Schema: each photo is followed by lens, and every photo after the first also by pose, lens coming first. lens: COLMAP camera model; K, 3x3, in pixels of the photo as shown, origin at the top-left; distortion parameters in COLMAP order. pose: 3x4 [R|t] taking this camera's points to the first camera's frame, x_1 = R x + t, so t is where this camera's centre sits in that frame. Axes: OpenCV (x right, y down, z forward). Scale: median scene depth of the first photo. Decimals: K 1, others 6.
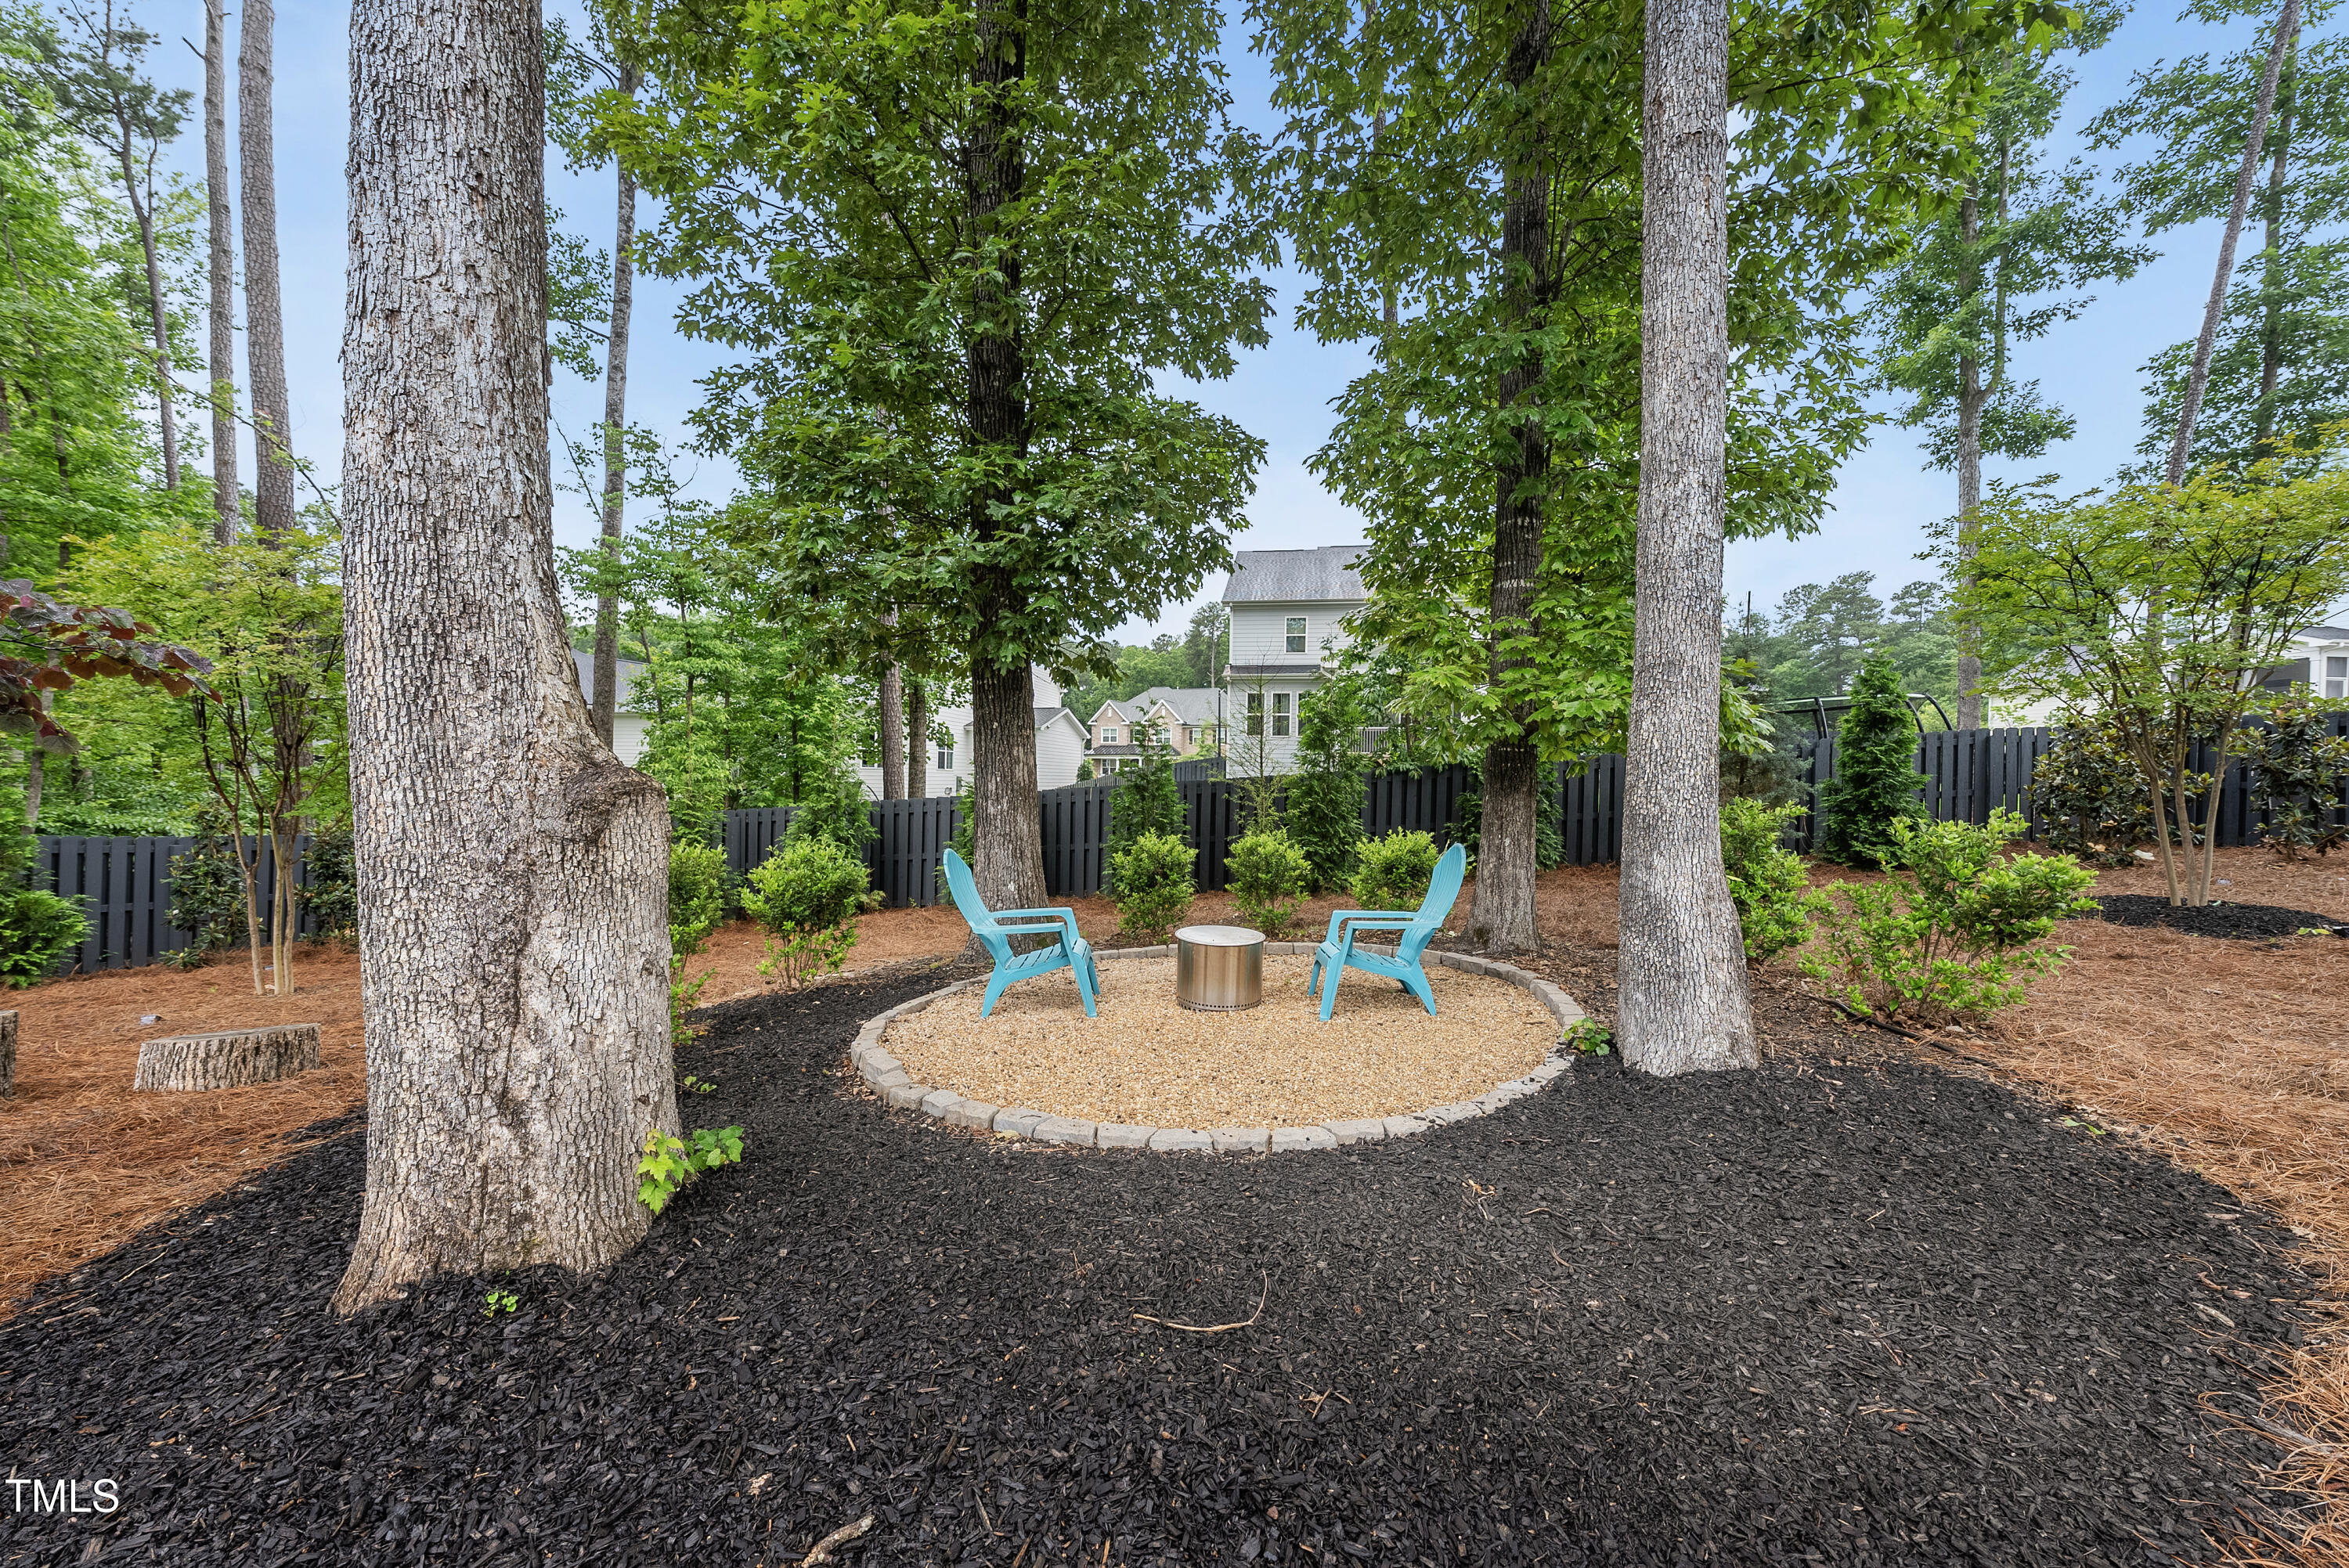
lens RADIAL K [[814.7, 0, 1174.5], [0, 814.7, 784.0], [0, 0, 1]] dist [-0.000854, -0.000042]
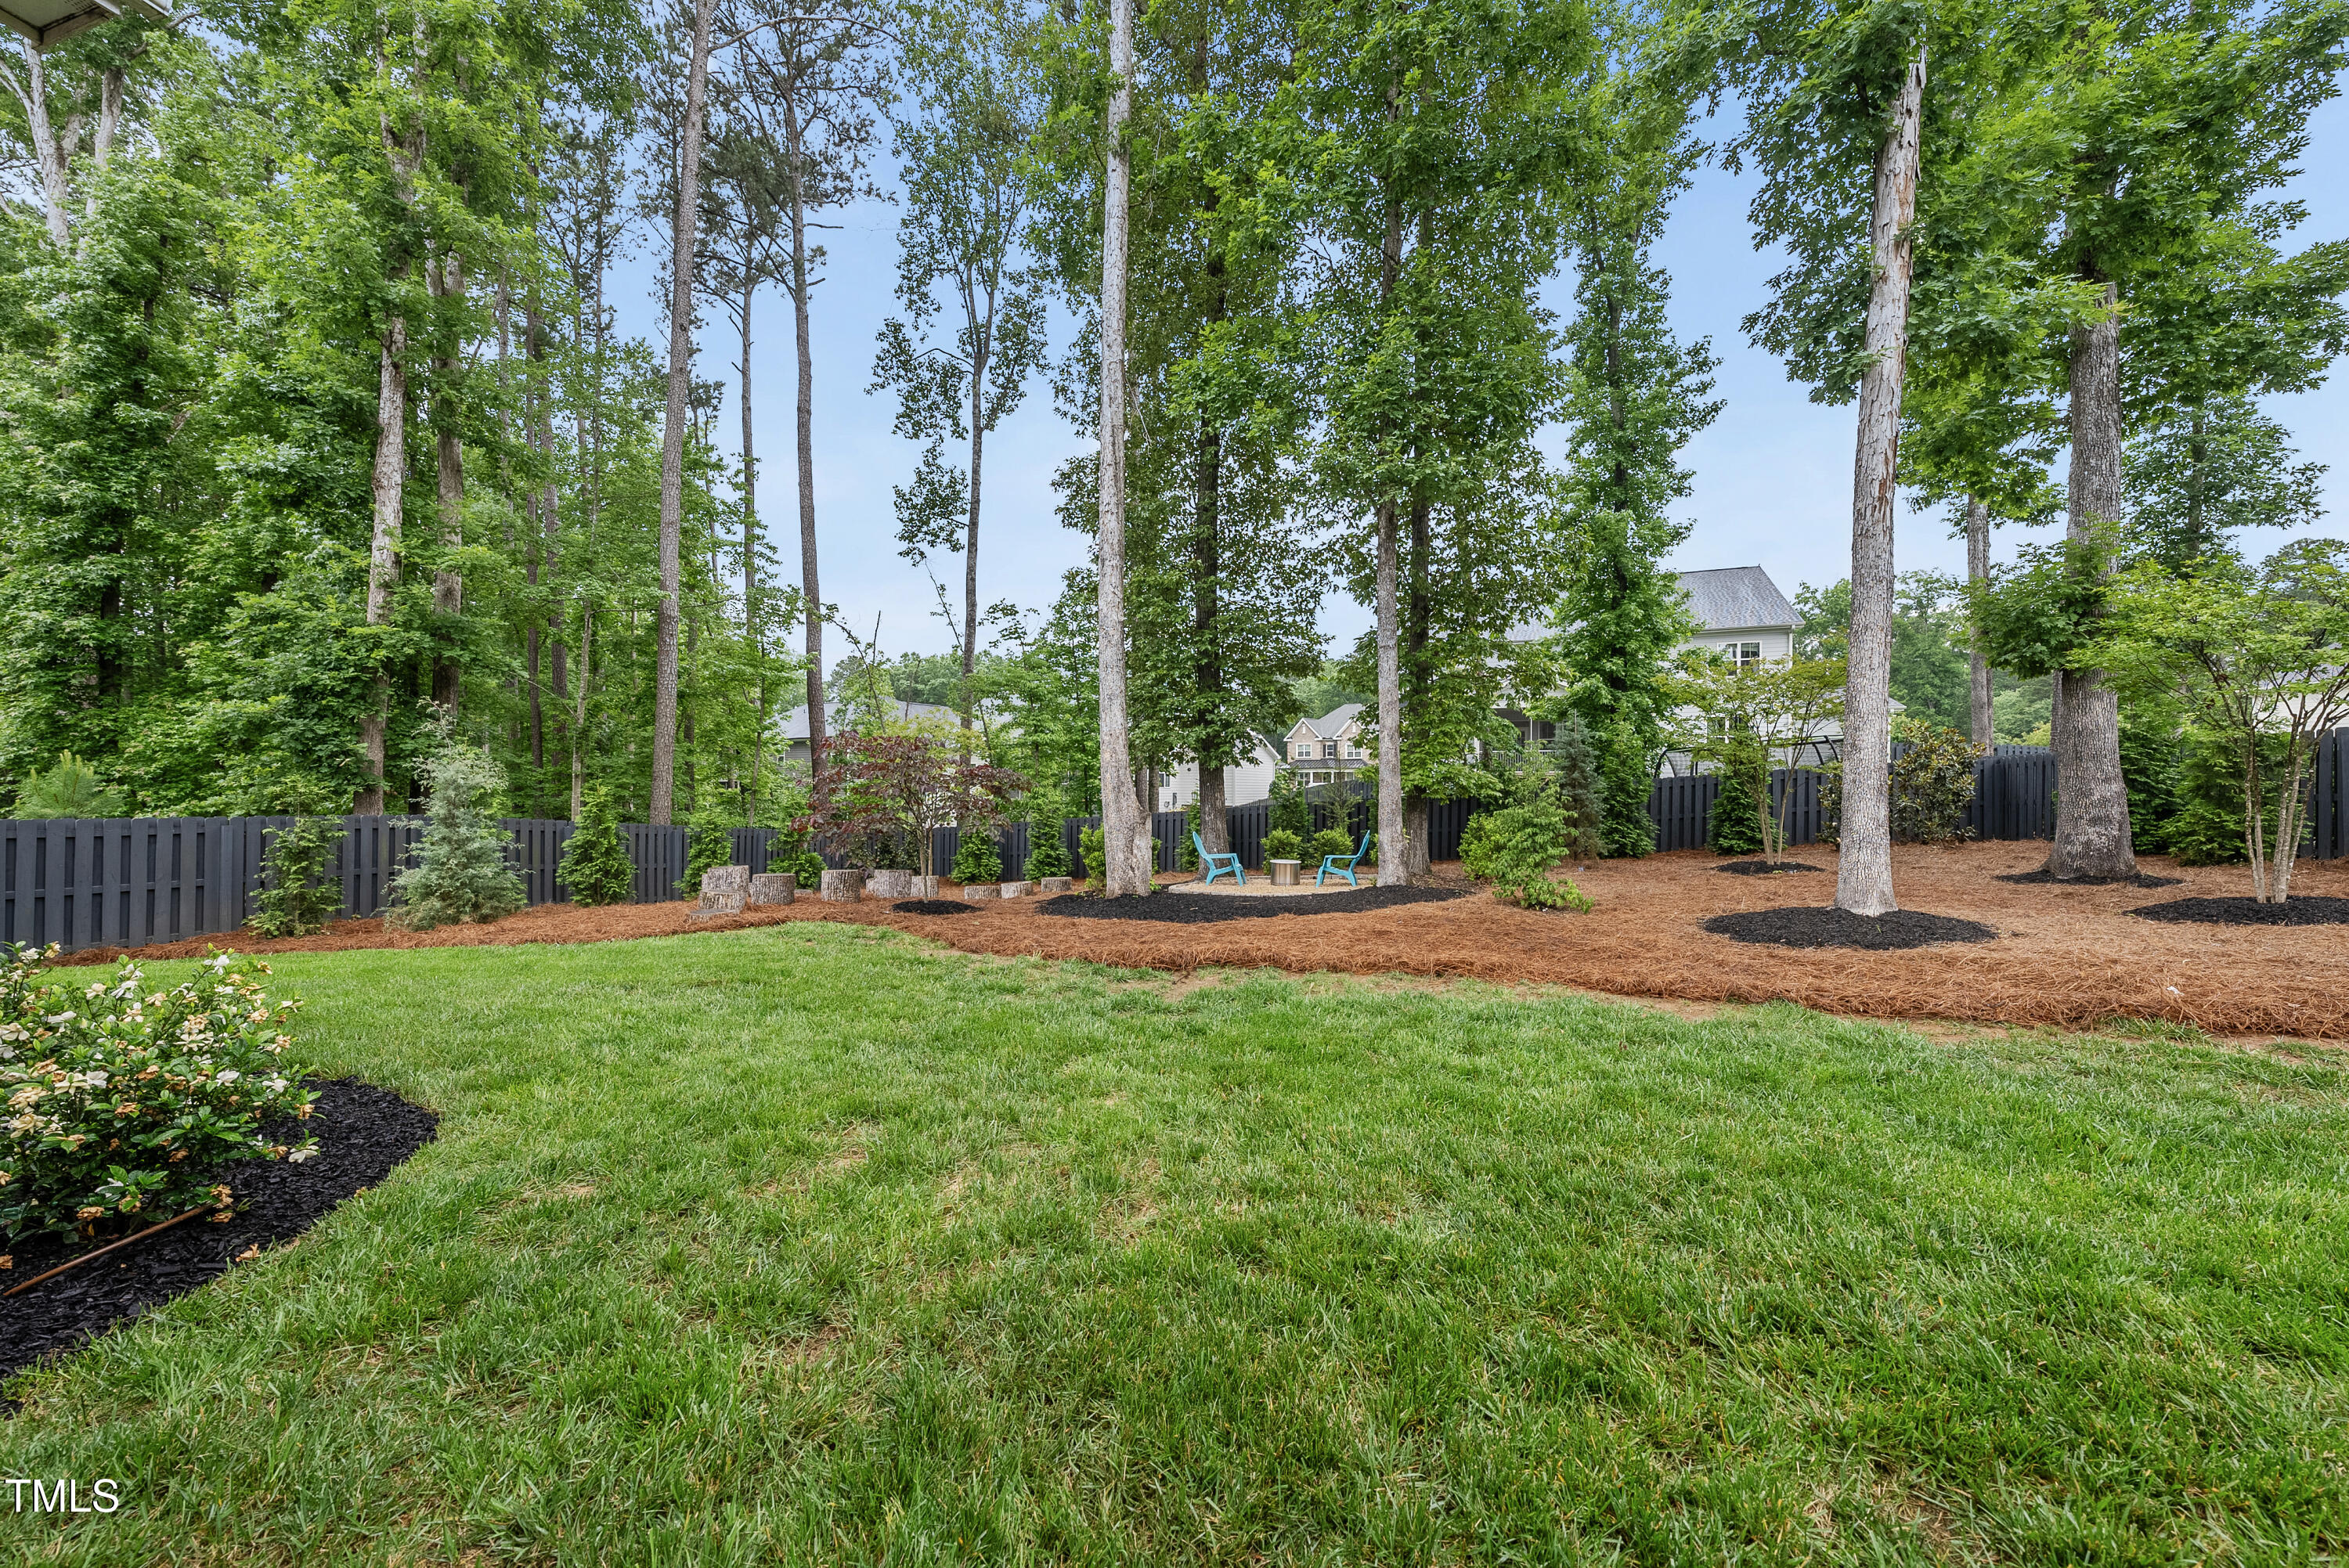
lens RADIAL K [[814.7, 0, 1174.5], [0, 814.7, 784.0], [0, 0, 1]] dist [-0.000854, -0.000042]
pose [[0.970656, -0.002977, -0.240453, 0.416189], [-0.000501, 0.999896, -0.014405, -0.053274], [0.240471, 0.014103, 0.970554, -2.154836]]
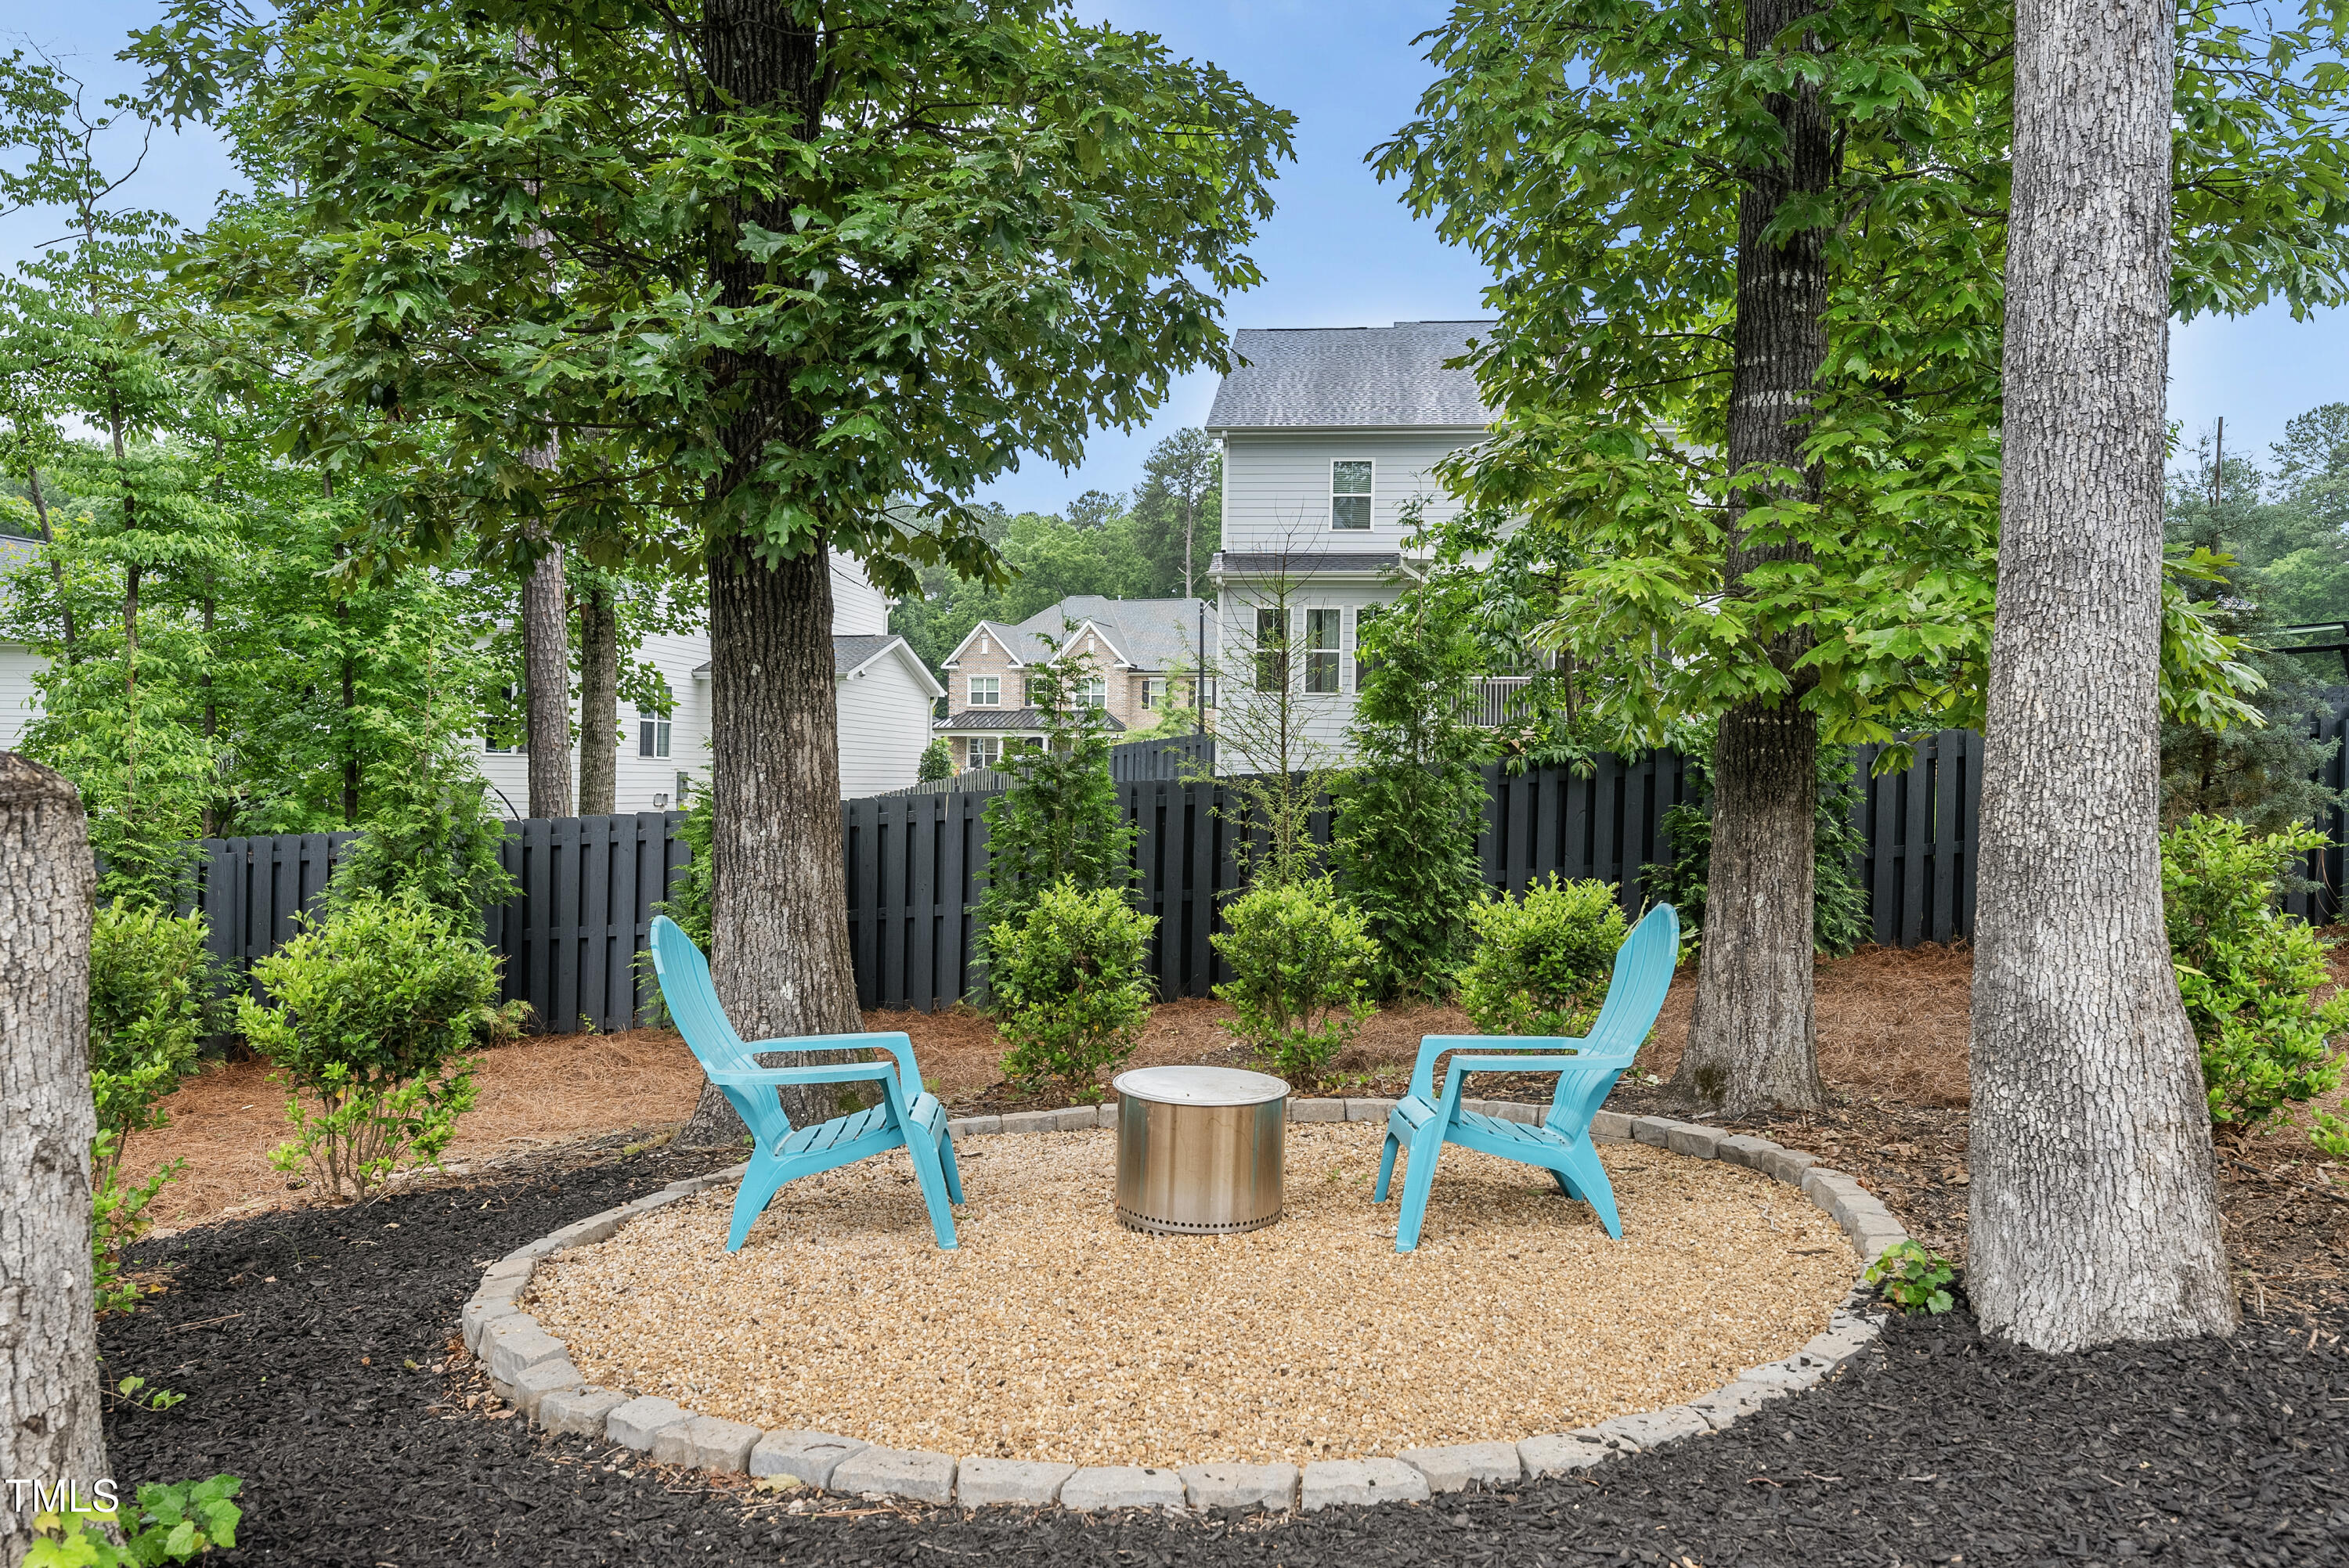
lens RADIAL K [[1611.0, 0, 1174.5], [0, 1611.0, 784.0], [0, 0, 1]] dist [0.002144, 0.003398]
pose [[0.999282, 0.001182, 0.037869, 0.000828], [-0.001101, 0.999997, -0.002153, 0.000103], [-0.037871, 0.002110, 0.999280, -0.003567]]
